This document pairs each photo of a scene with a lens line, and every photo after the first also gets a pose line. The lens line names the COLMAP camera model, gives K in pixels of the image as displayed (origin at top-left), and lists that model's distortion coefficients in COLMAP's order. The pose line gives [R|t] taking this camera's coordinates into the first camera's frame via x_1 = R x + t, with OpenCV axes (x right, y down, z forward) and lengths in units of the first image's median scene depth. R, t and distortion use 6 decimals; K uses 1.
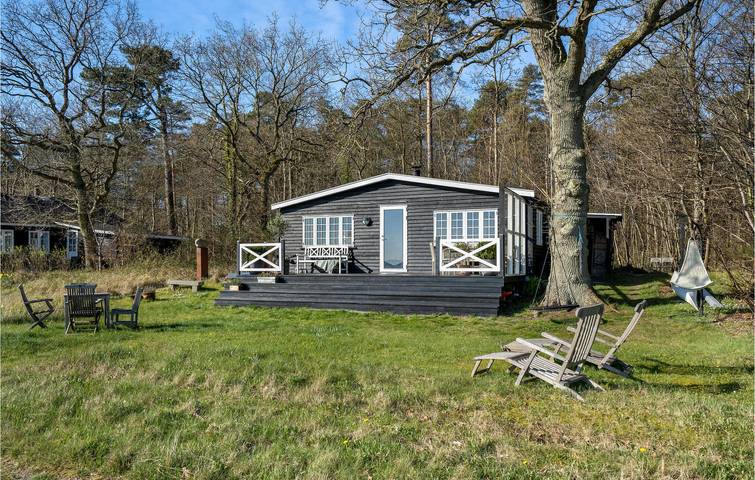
lens RADIAL K [[645.0, 0, 377.5], [0, 645.0, 240.0], [0, 0, 1]] dist [0.053402, 0.003357]
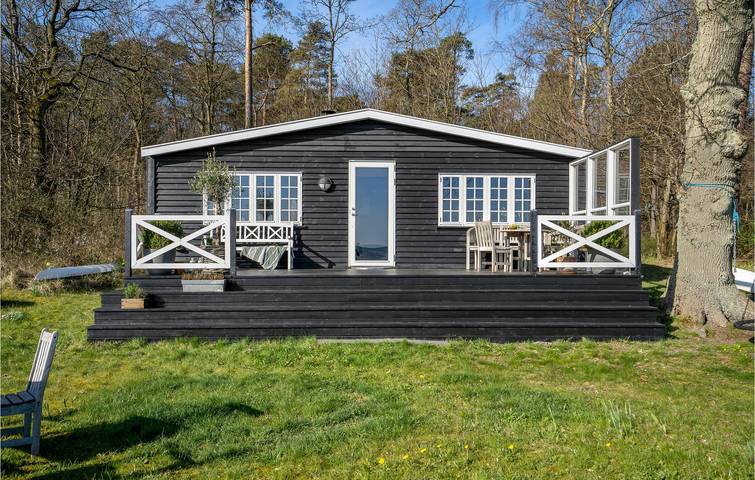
lens RADIAL K [[645.0, 0, 377.5], [0, 645.0, 240.0], [0, 0, 1]] dist [0.053402, 0.003357]
pose [[0.877702, 0.006956, 0.479156, -0.278421], [-0.020792, 0.999506, 0.023575, 0.008911], [-0.478755, -0.030655, 0.877413, 0.441494]]
